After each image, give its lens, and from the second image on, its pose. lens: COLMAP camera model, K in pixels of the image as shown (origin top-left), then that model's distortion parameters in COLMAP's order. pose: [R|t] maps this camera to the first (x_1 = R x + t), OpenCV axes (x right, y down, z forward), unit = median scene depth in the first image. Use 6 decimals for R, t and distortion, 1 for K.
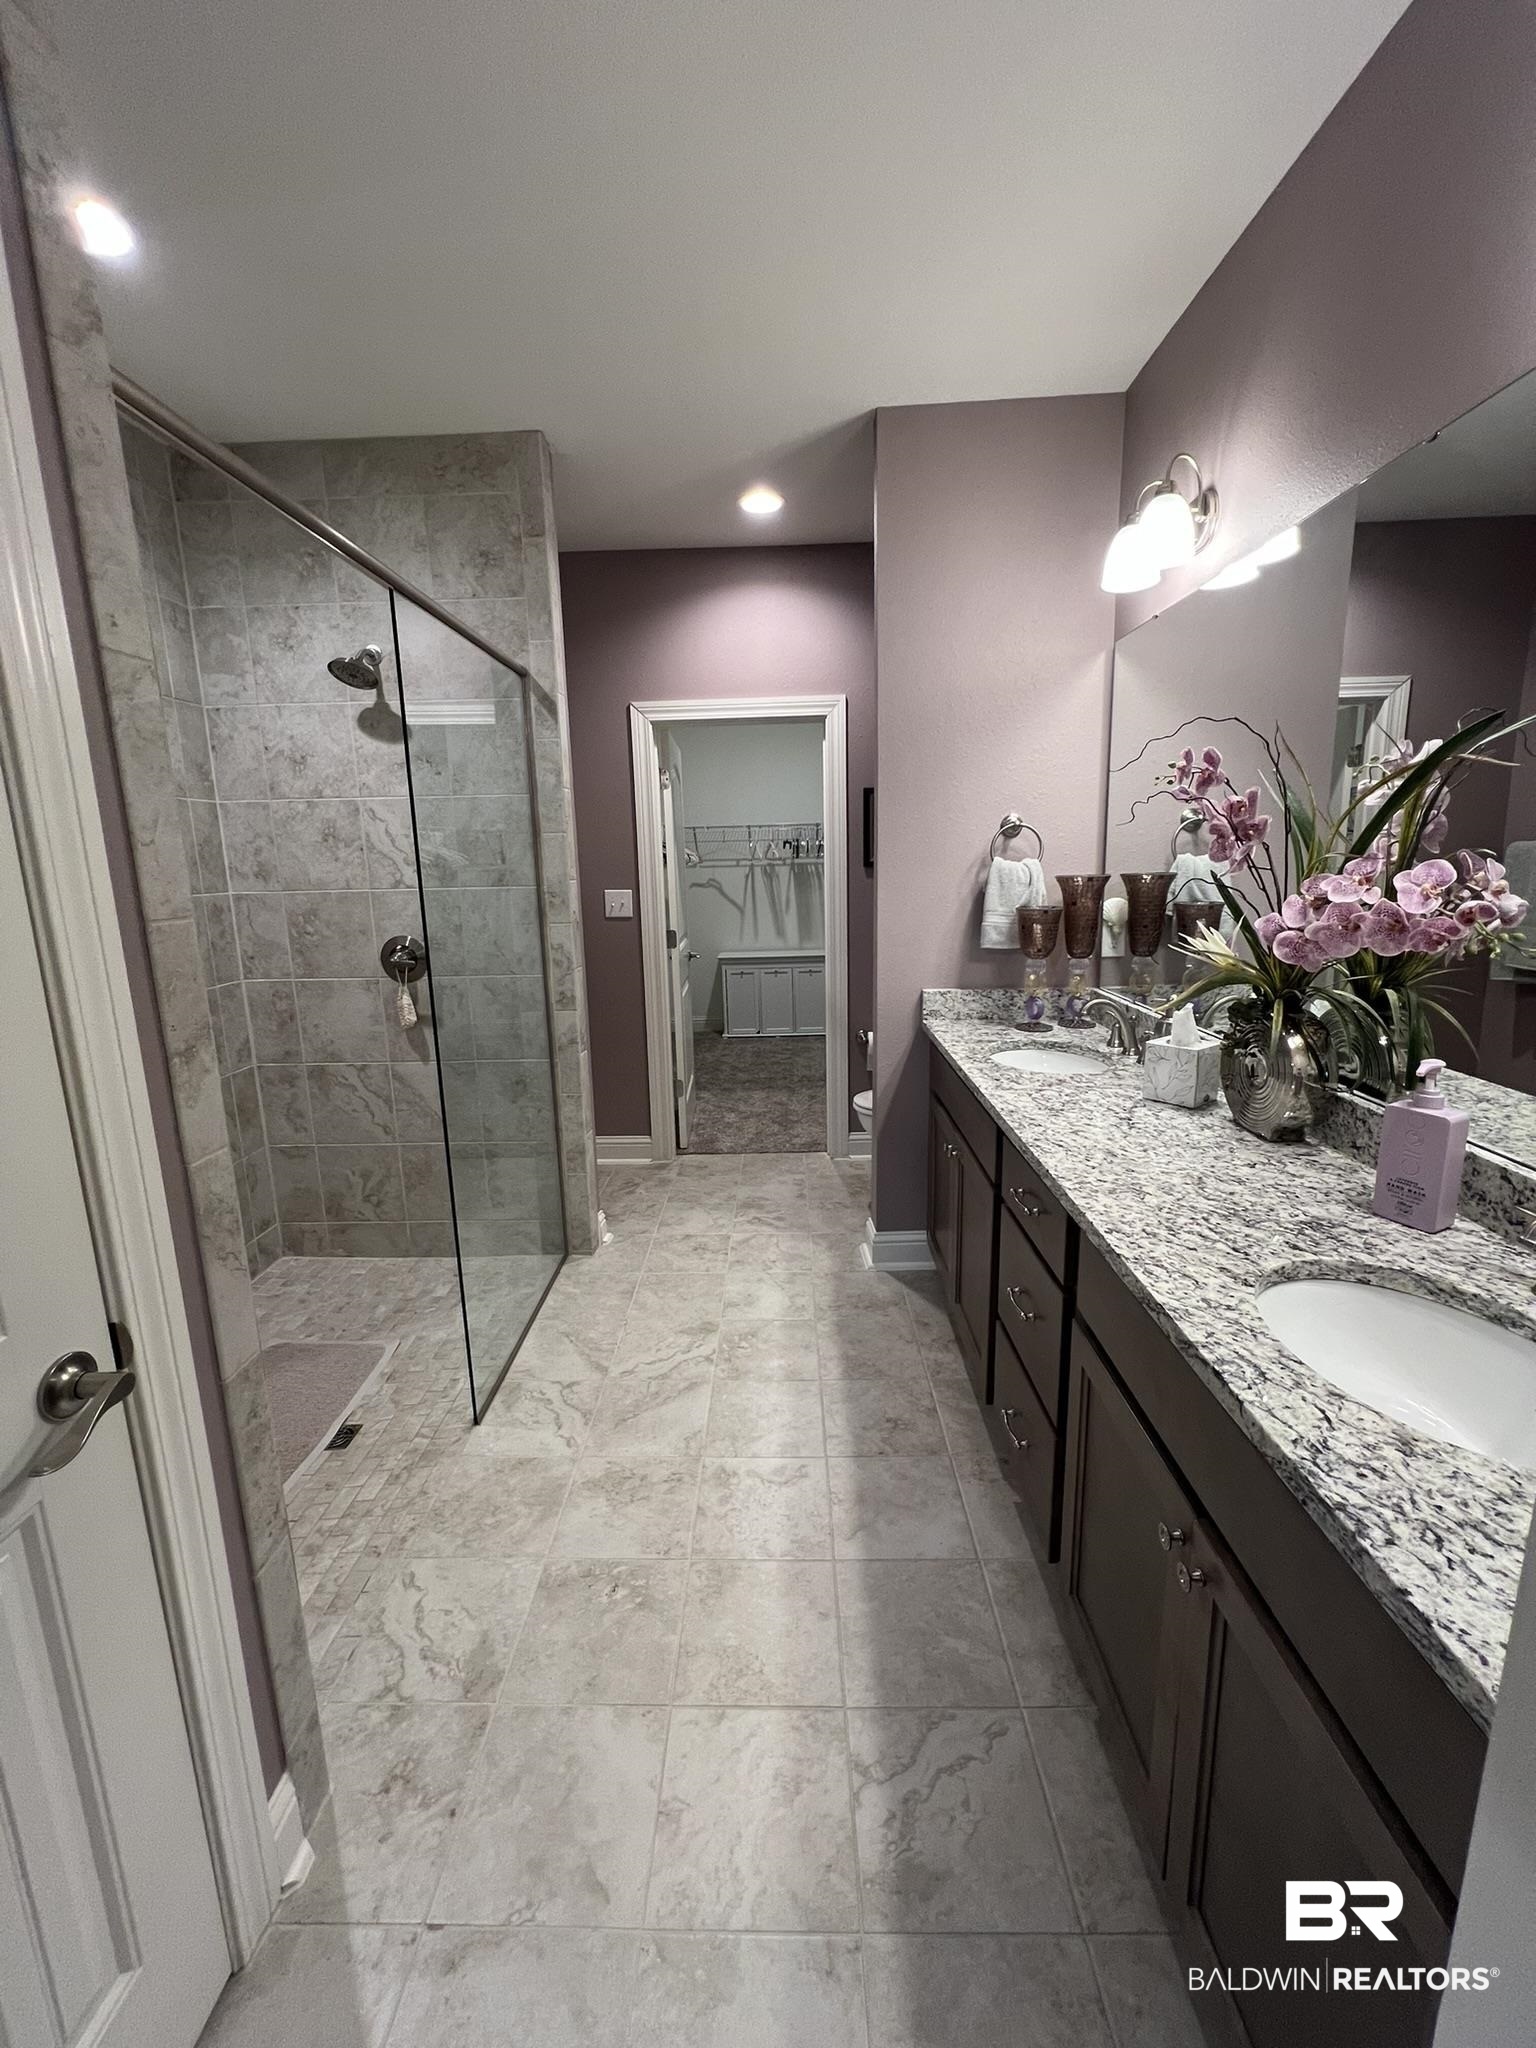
lens RADIAL K [[822.8, 0, 766.9], [0, 822.8, 1017.9], [0, 0, 1]] dist [-0.001205, -0.000049]
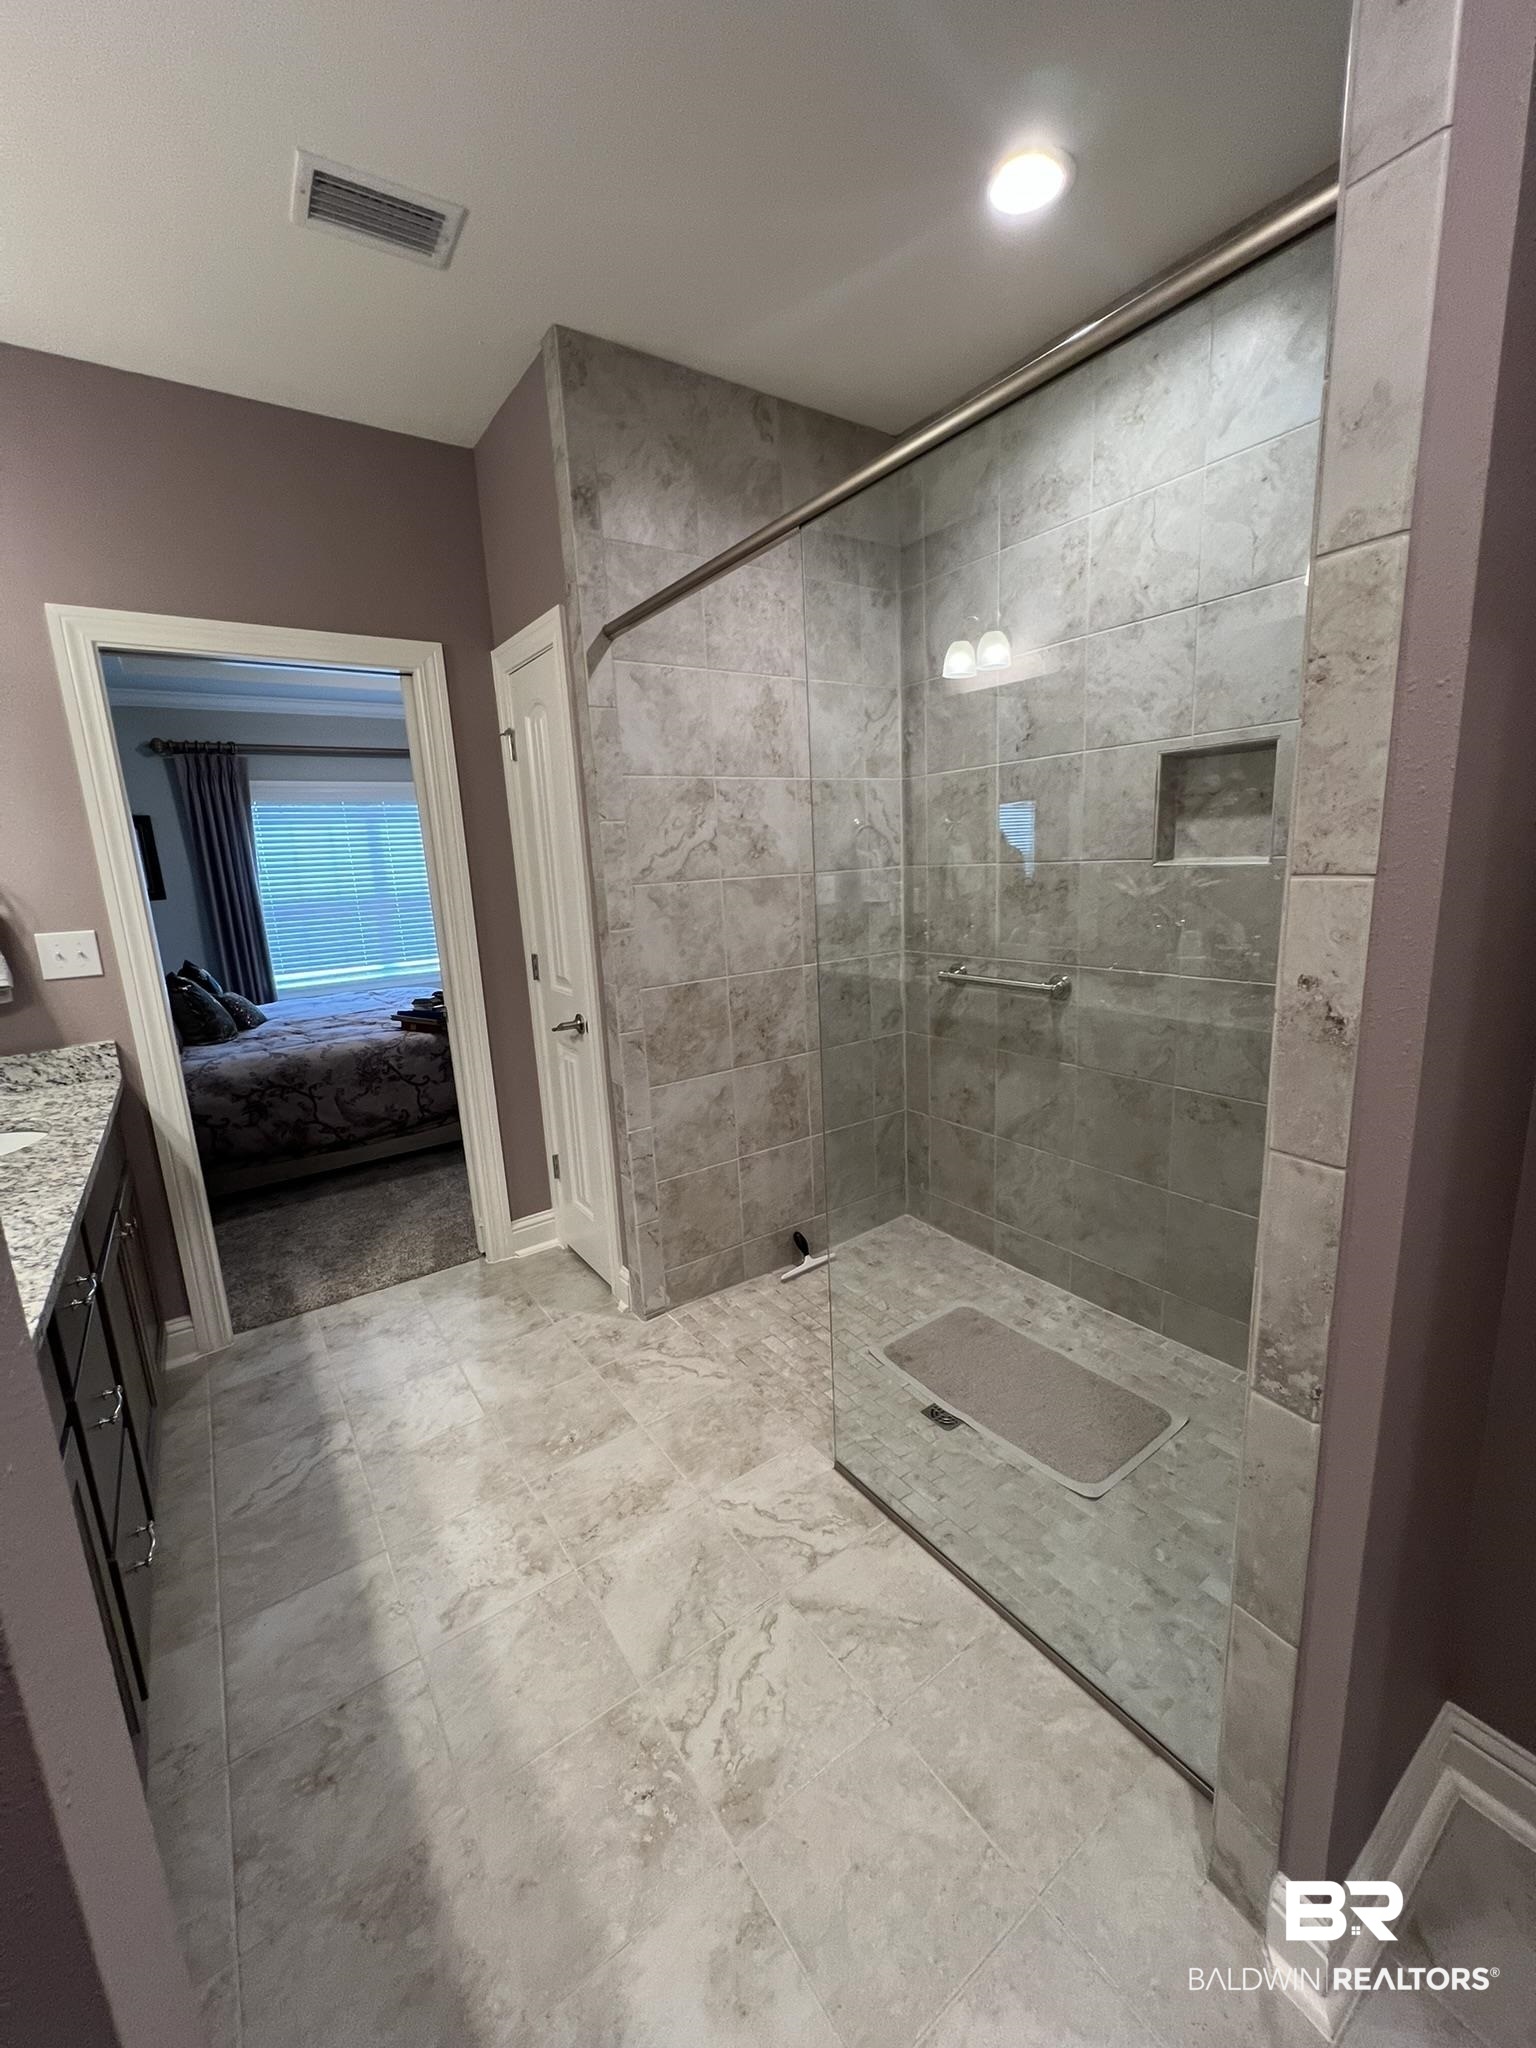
lens RADIAL K [[819.3, 0, 766.6], [0, 819.3, 1022.2], [0, 0, 1]] dist [-0.002010, -0.000173]
pose [[-0.806866, 0.174896, -0.564250, 0.116485], [-0.050003, 0.931519, 0.360240, -0.250511], [0.588614, 0.318879, -0.742865, 1.312722]]
